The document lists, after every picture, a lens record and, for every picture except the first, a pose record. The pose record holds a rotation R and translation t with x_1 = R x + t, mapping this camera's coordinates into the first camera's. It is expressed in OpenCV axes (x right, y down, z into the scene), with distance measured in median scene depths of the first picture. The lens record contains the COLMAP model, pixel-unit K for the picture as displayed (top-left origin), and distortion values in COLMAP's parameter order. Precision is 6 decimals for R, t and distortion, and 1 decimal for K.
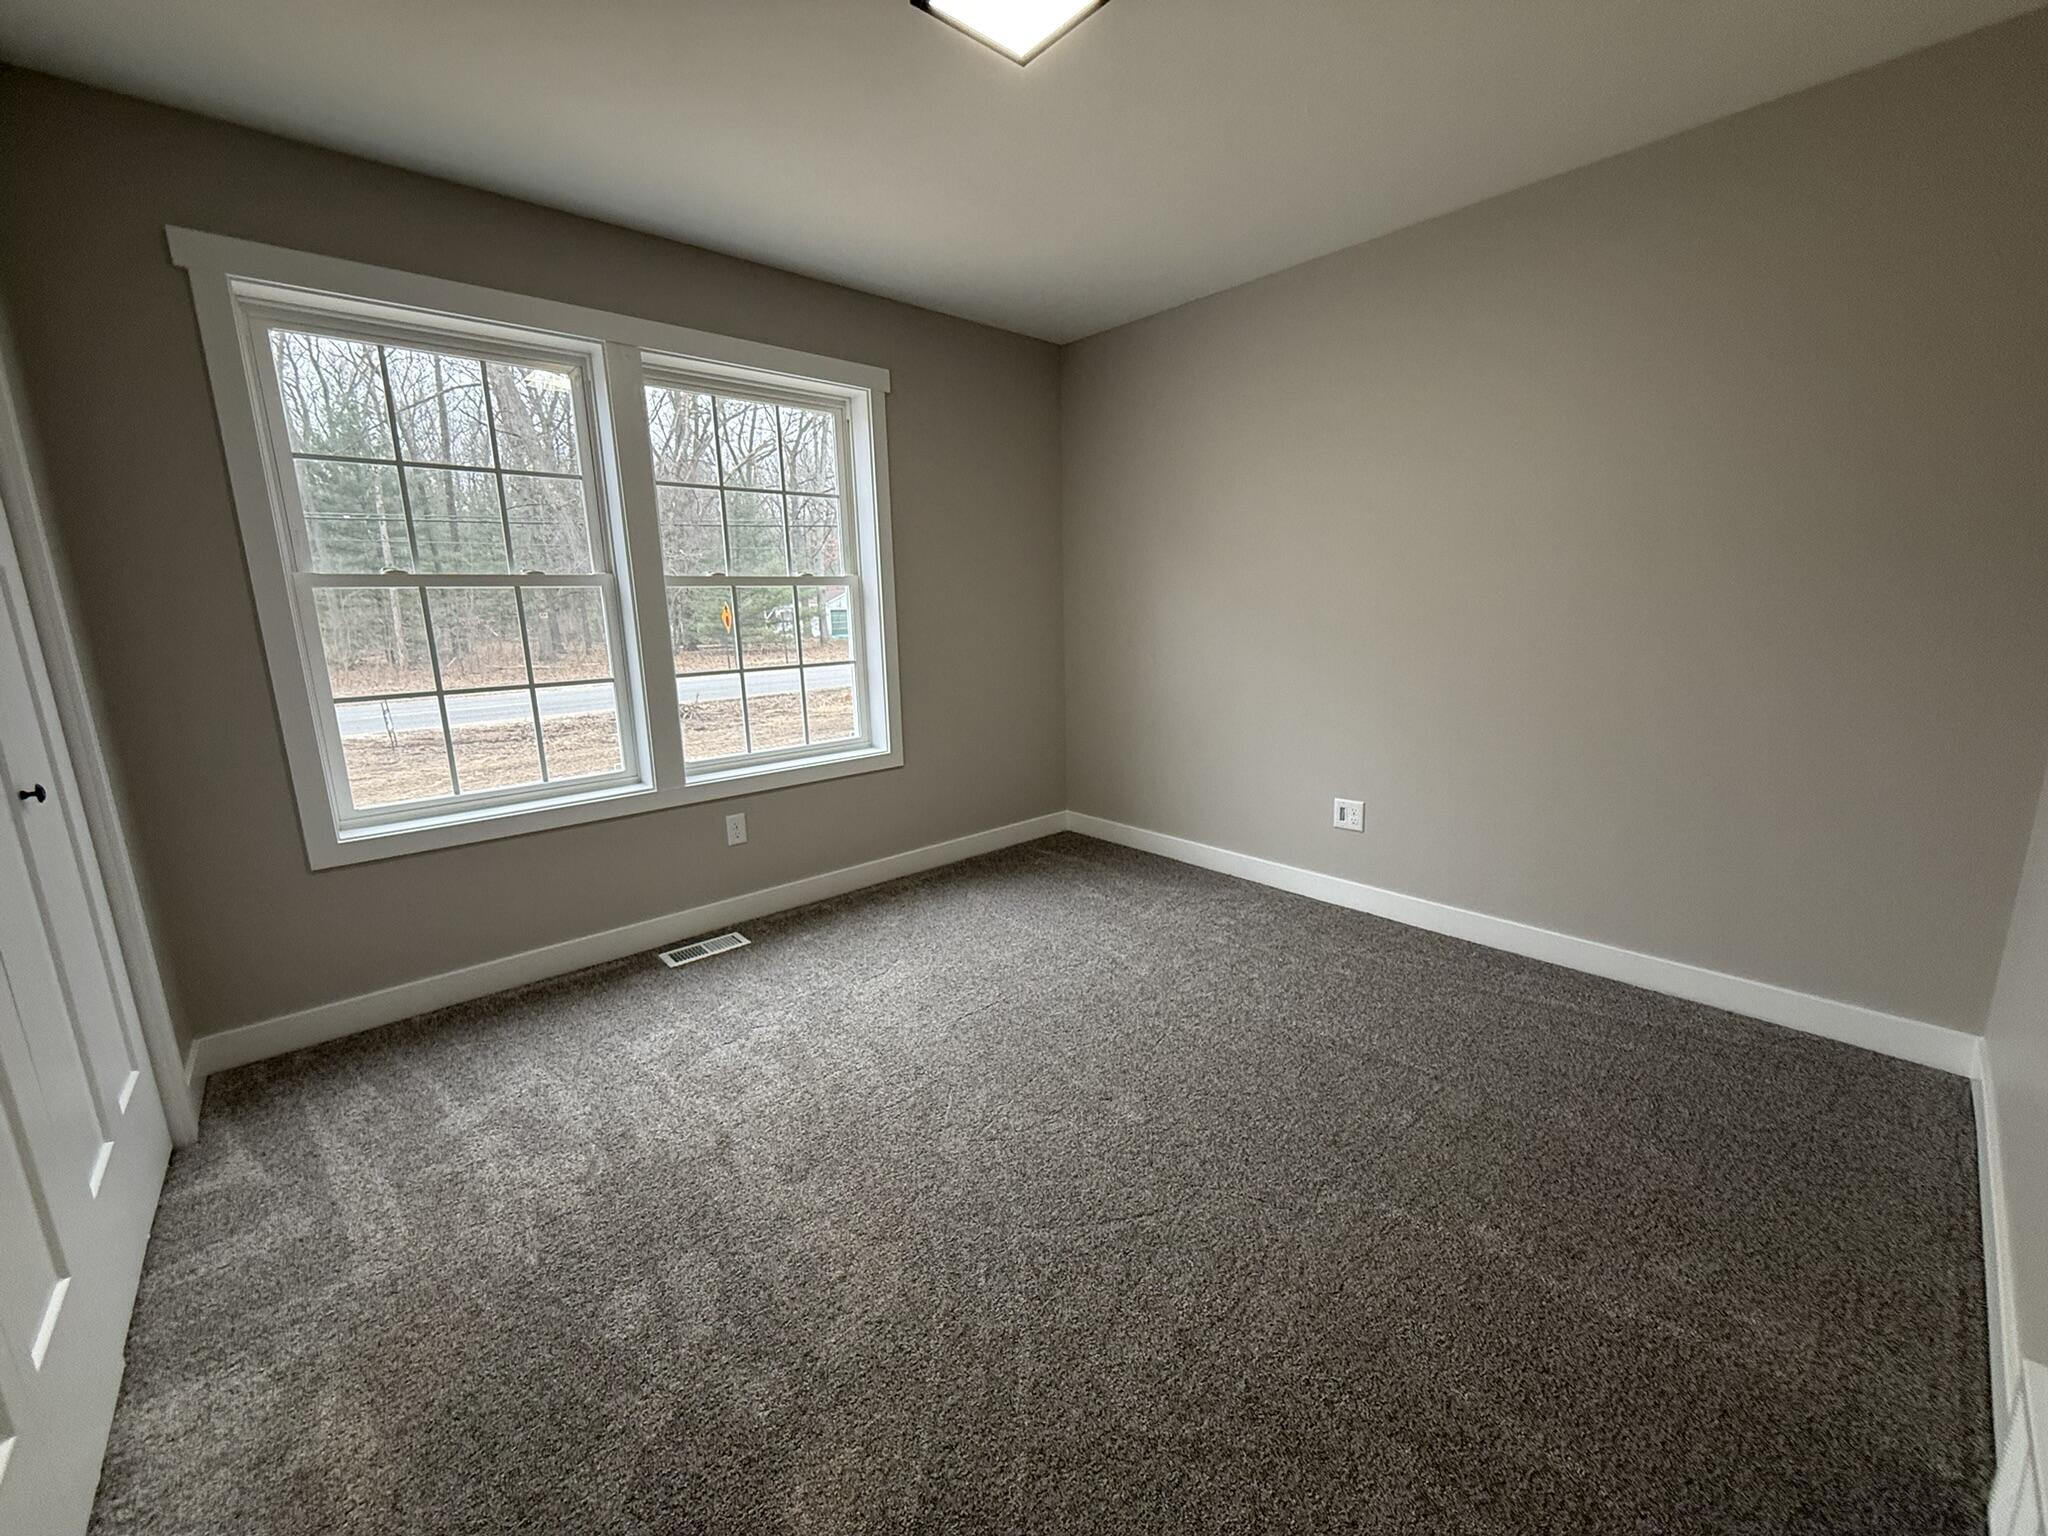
lens RADIAL K [[820.4, 0, 1024.0], [0, 820.4, 768.0], [0, 0, 1]] dist [-0.000653, -0.000034]
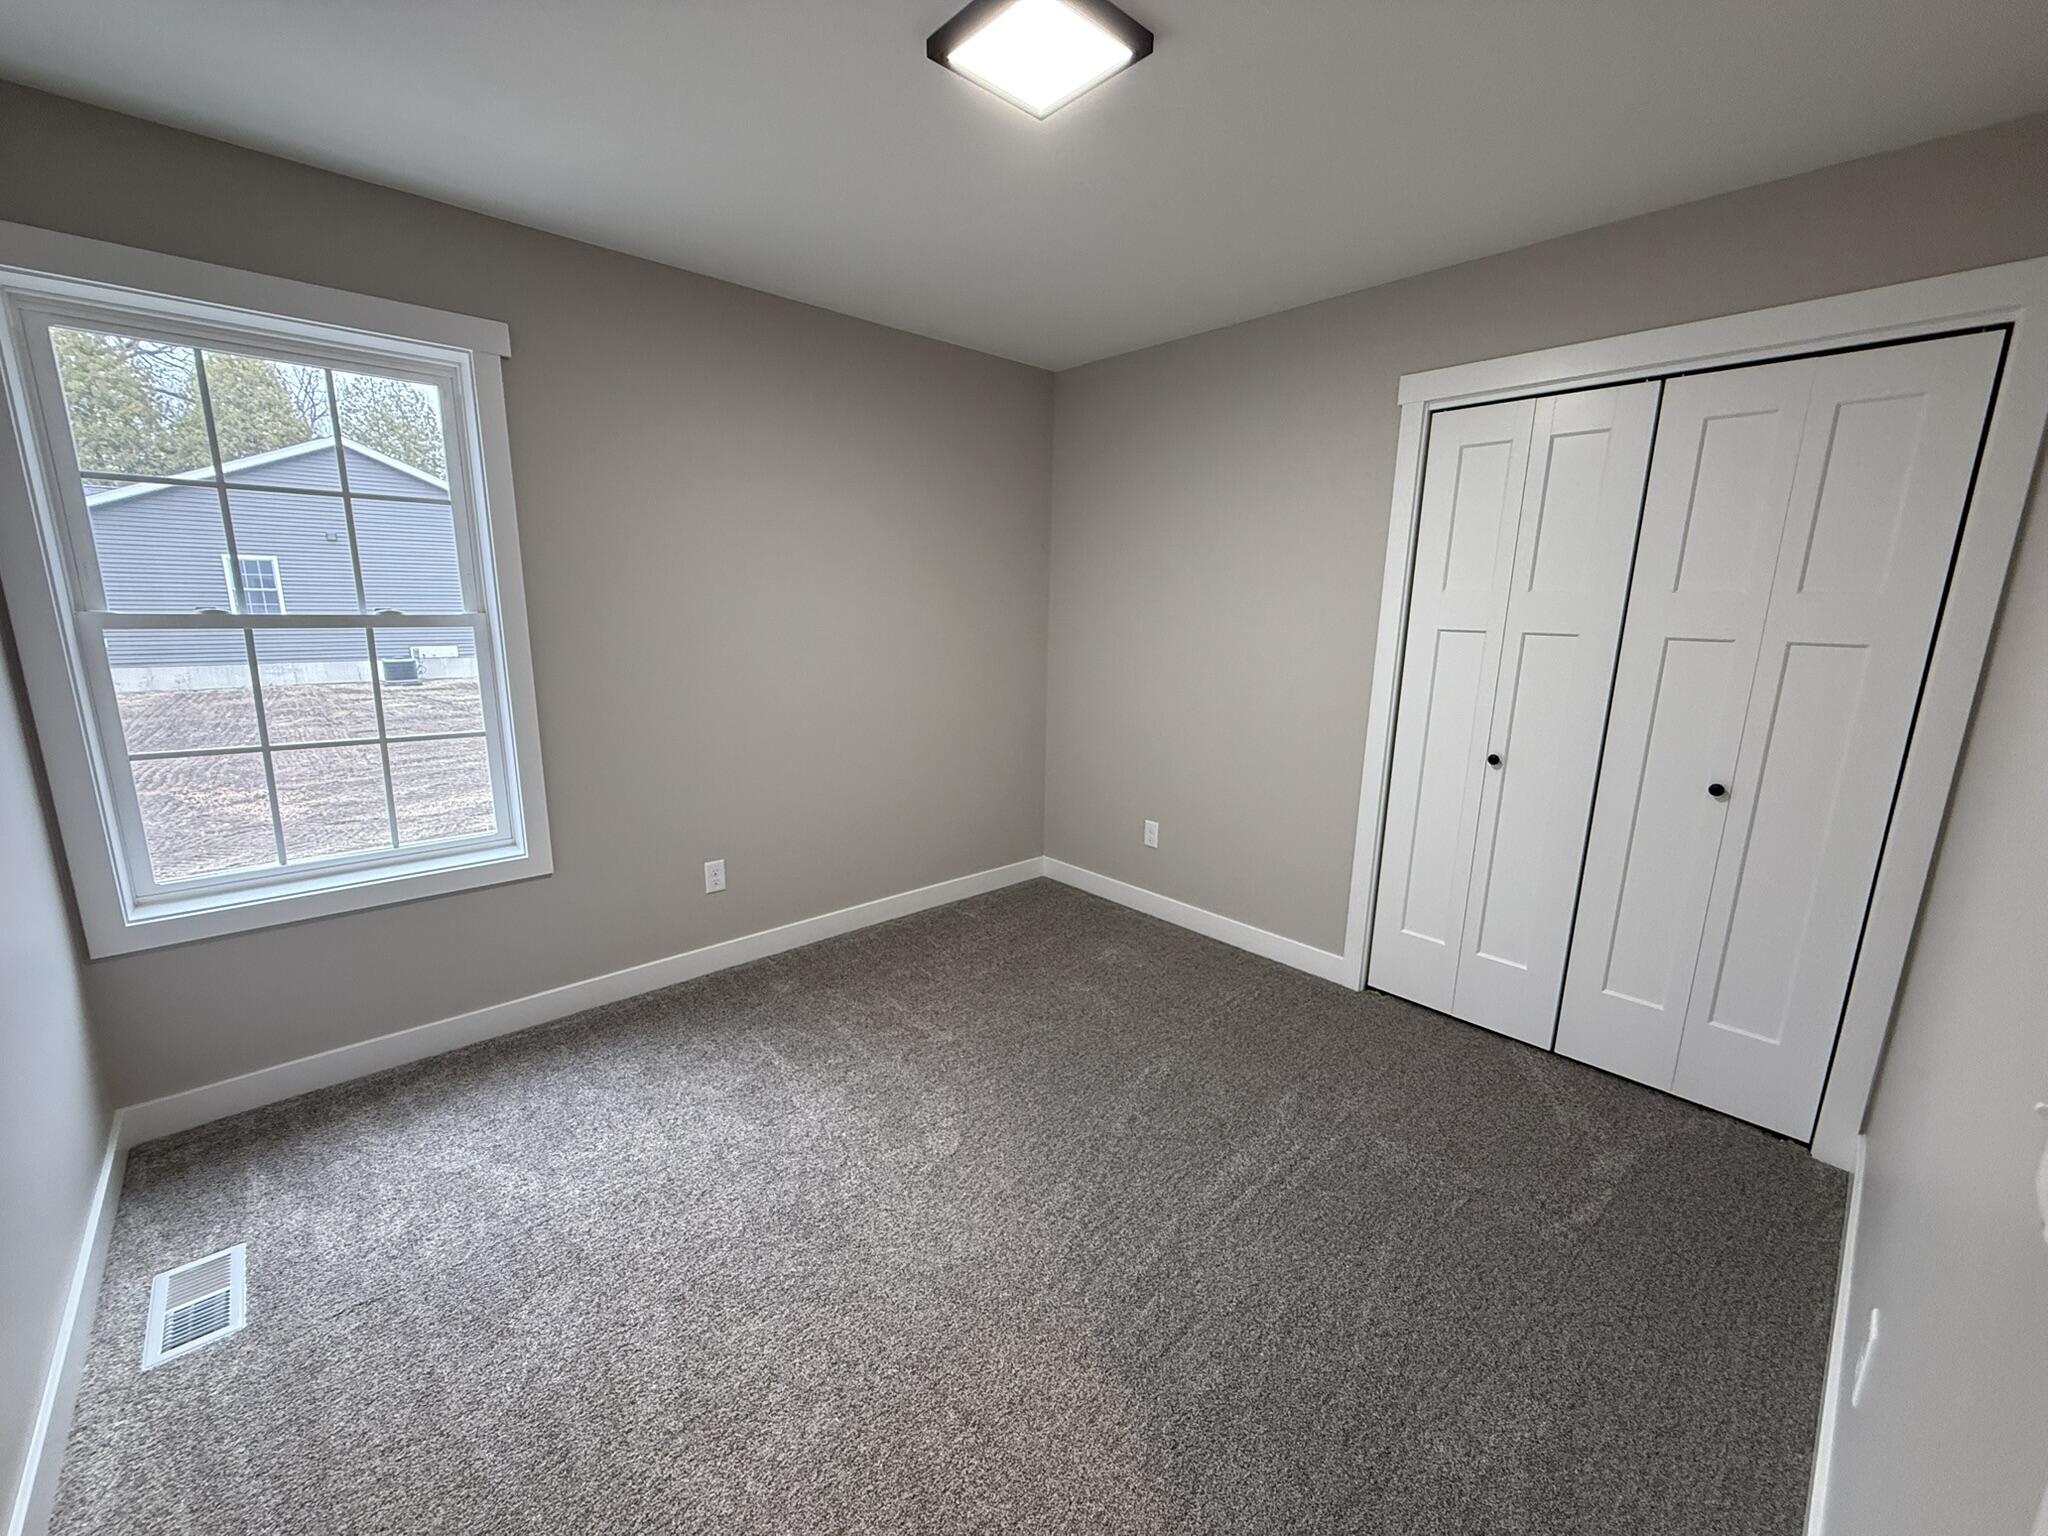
lens RADIAL K [[826.4, 0, 1021.3], [0, 826.4, 826.3], [0, 0, 1]] dist [0.024436, 0.000204]
pose [[0.999946, -0.010355, -0.000191, 0.091786], [0.010356, 0.999701, 0.022139, -0.018593], [-0.000038, -0.022140, 0.999755, 0.082208]]
